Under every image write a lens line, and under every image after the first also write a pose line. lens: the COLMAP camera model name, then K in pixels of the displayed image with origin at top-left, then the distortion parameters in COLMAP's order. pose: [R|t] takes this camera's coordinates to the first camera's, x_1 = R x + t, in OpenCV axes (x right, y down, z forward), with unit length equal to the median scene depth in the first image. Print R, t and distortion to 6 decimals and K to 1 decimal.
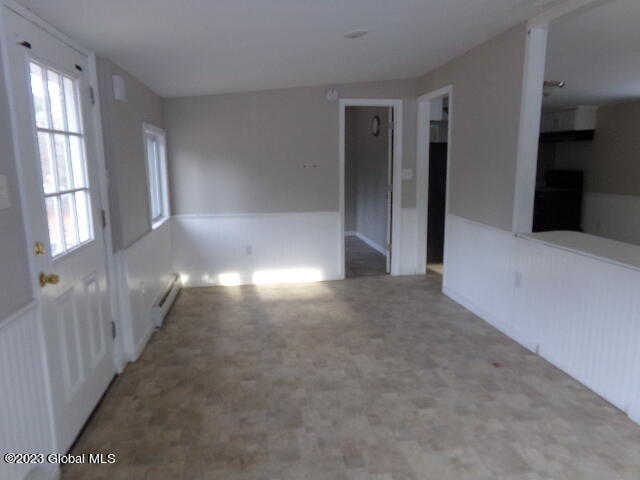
lens RADIAL K [[427.4, 0, 314.7], [0, 427.4, 240.8], [0, 0, 1]] dist [-0.018319, 0.024680]
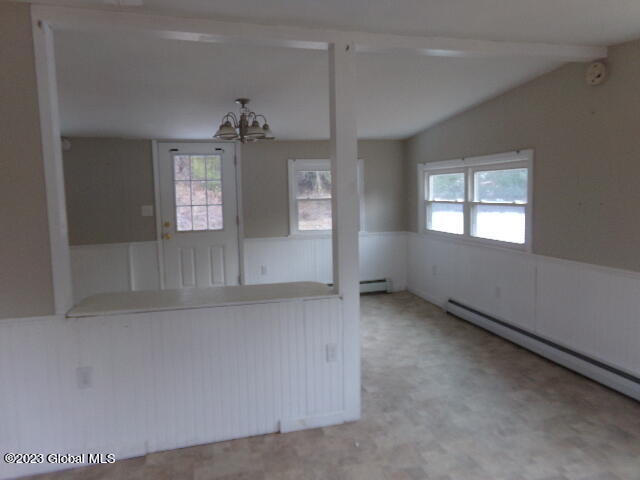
lens RADIAL K [[427.4, 0, 316.6], [0, 427.4, 235.3], [0, 0, 1]] dist [-0.018319, 0.024680]
pose [[-0.124165, -0.070856, 0.989729, -0.297685], [0.200145, 0.975157, 0.094922, -0.154878], [-0.971867, 0.209875, -0.106899, 0.825533]]
